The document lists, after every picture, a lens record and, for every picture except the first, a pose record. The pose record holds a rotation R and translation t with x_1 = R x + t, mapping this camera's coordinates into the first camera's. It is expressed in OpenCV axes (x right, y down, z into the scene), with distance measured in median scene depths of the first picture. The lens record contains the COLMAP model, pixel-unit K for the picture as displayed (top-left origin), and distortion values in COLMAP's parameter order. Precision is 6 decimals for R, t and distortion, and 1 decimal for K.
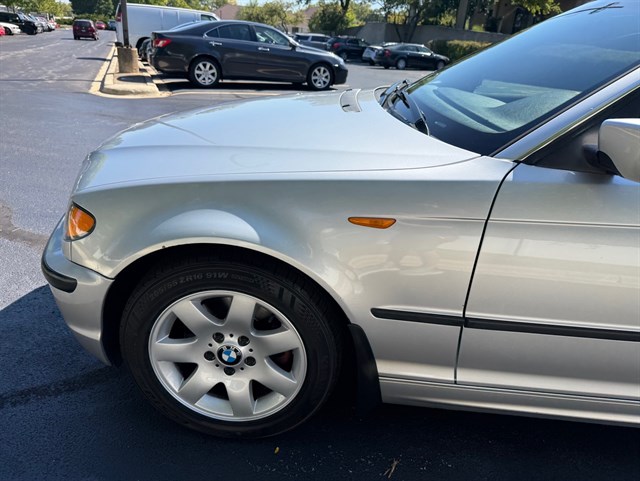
lens RADIAL K [[452.6, 0, 322.5], [0, 452.6, 248.8], [0, 0, 1]] dist [-0.027679, -0.003075]
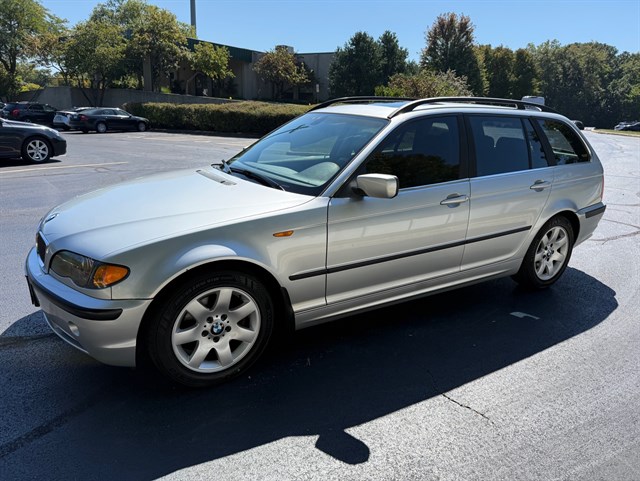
lens RADIAL K [[542.9, 0, 298.6], [0, 542.9, 239.9], [0, 0, 1]] dist [-0.000934, -0.012643]
pose [[0.805269, -0.189952, 0.561658, -1.008806], [0.269302, 0.961118, -0.061058, 0.112856], [-0.528222, 0.200424, 0.825113, -0.913963]]
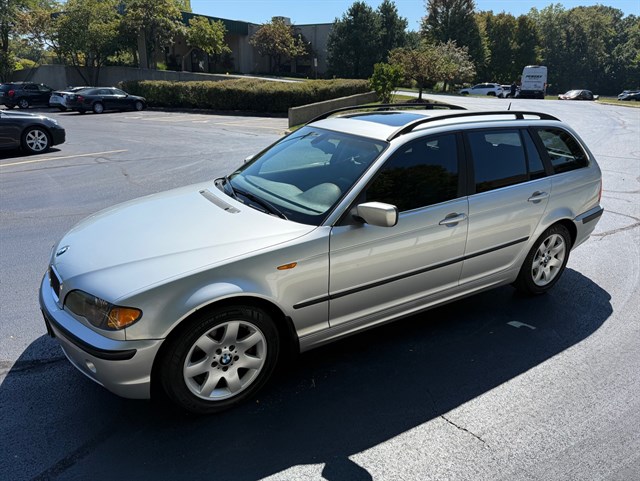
lens RADIAL K [[550.6, 0, 294.7], [0, 550.6, 225.1], [0, 0, 1]] dist [-0.008529, -0.000240]
pose [[0.804829, -0.241611, 0.542103, -1.003210], [0.287618, 0.957745, -0.000152, -0.192238], [-0.519159, 0.156041, 0.840312, -1.044713]]
